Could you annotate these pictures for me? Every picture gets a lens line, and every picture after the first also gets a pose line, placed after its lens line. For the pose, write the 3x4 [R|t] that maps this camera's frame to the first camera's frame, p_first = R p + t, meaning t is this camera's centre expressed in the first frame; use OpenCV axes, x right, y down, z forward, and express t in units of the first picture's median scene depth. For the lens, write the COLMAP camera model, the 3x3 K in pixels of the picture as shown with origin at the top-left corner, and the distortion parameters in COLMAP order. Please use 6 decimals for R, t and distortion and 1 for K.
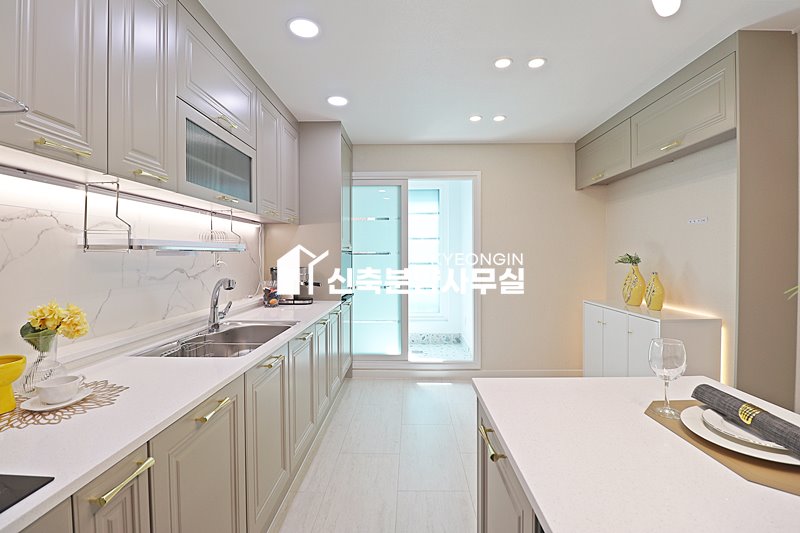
lens RADIAL K [[370.9, 0, 401.4], [0, 370.9, 262.6], [0, 0, 1]] dist [-0.001622, -0.013600]
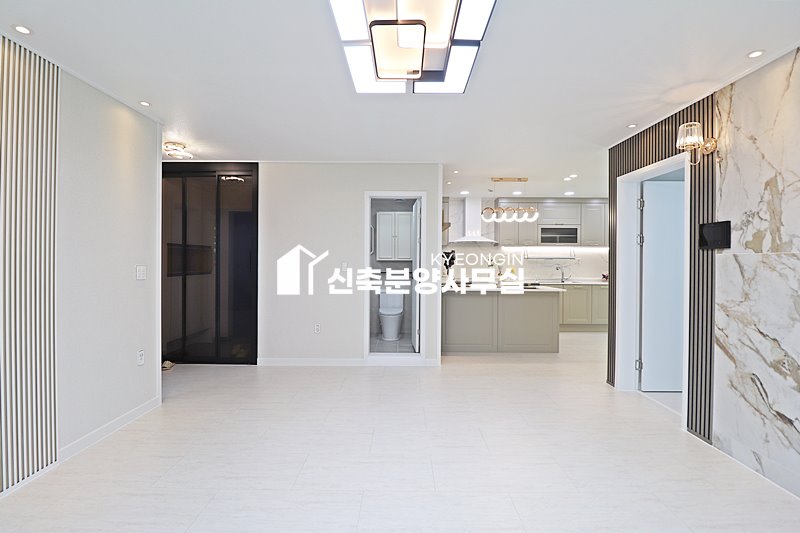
lens RADIAL K [[370.9, 0, 401.4], [0, 370.9, 262.6], [0, 0, 1]] dist [-0.001622, -0.013600]
pose [[0.021702, 0.011876, -0.999694, 3.065050], [-0.023714, 0.999654, 0.011361, -0.000069], [0.999483, 0.023460, 0.021976, -0.575086]]
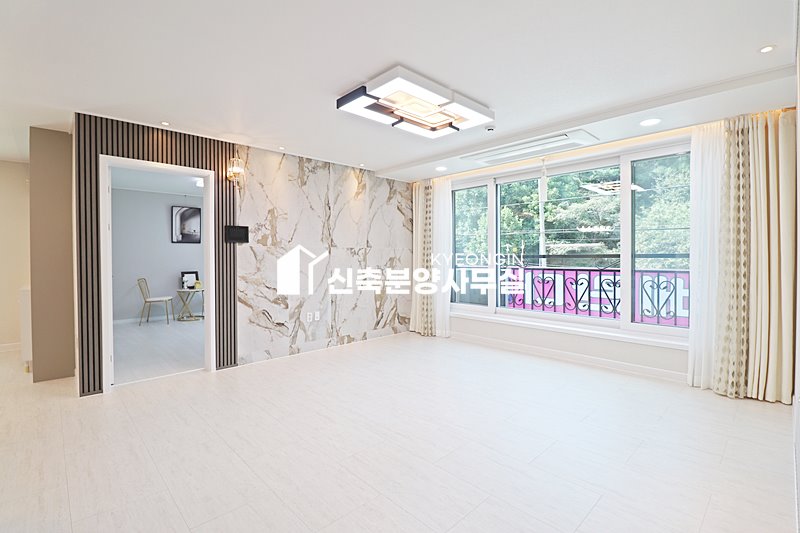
lens RADIAL K [[368.8, 0, 402.4], [0, 368.8, 262.3], [0, 0, 1]] dist [-0.001893, -0.013009]
pose [[0.702434, -0.009634, 0.711684, 0.930832], [0.011106, 0.999935, 0.002574, 0.057943], [-0.711662, 0.006096, 0.702495, -1.583170]]
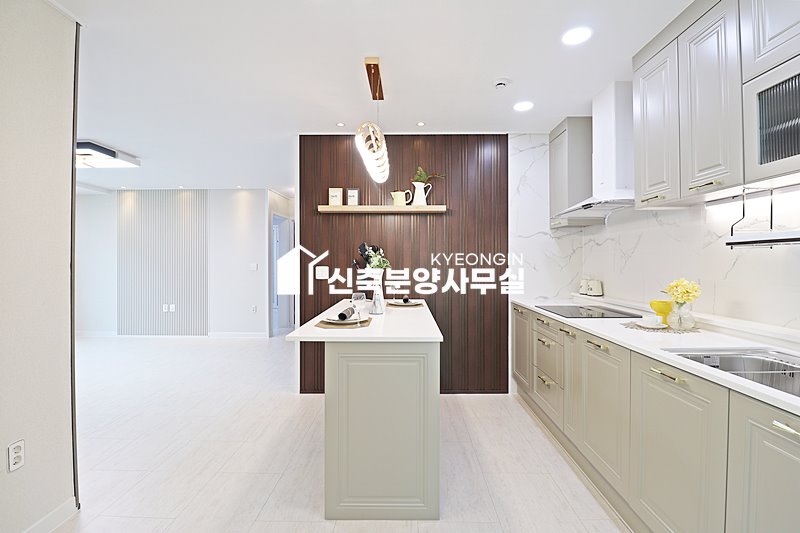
lens RADIAL K [[368.8, 0, 402.4], [0, 368.8, 262.3], [0, 0, 1]] dist [-0.001893, -0.013009]
pose [[-0.999894, 0.007083, -0.012728, 0.230239], [0.006821, 0.999766, 0.020514, -0.010728], [0.012870, 0.020425, -0.999709, 1.548844]]
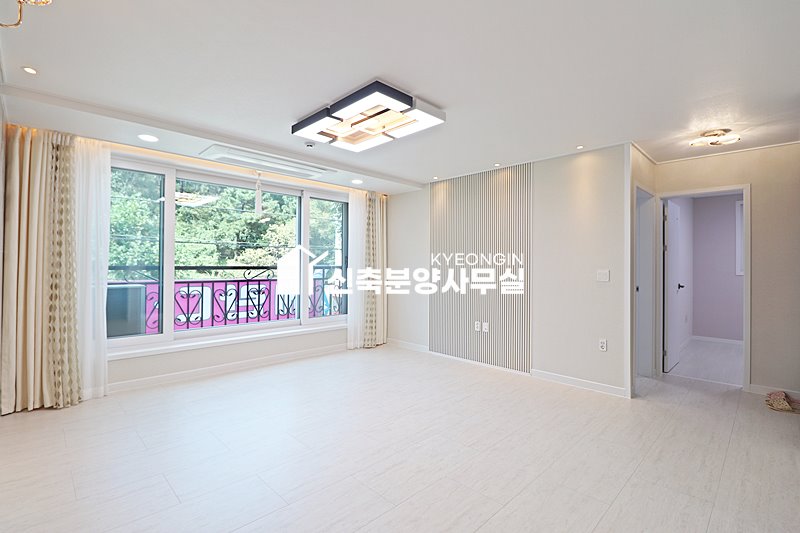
lens RADIAL K [[370.9, 0, 401.4], [0, 370.9, 262.6], [0, 0, 1]] dist [-0.001622, -0.013600]
pose [[-0.721402, 0.007964, 0.692471, 0.894433], [0.007917, 0.999963, -0.003253, 0.015827], [-0.692471, 0.003136, -0.721439, 0.484051]]
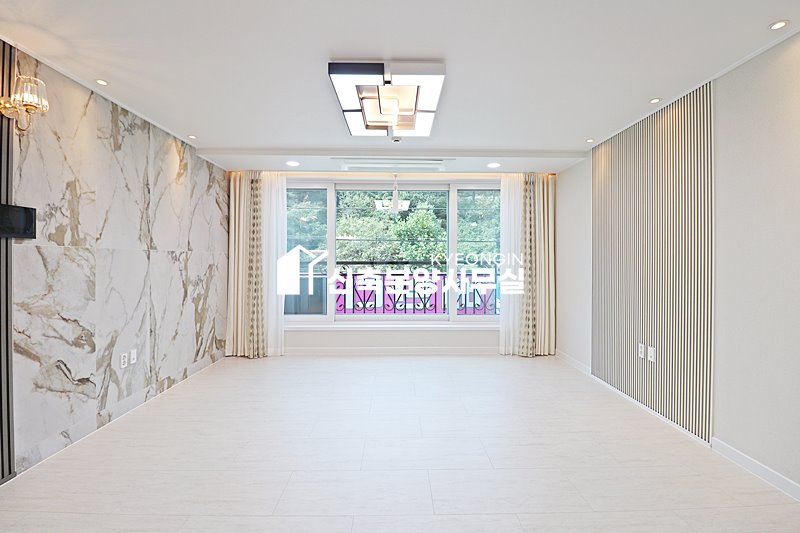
lens RADIAL K [[370.9, 0, 401.4], [0, 370.9, 262.6], [0, 0, 1]] dist [-0.001622, -0.013600]
pose [[-0.044232, -0.002393, 0.999018, 0.645956], [0.013222, 0.999908, 0.002981, 0.024250], [-0.998934, 0.013341, -0.044197, -0.519184]]
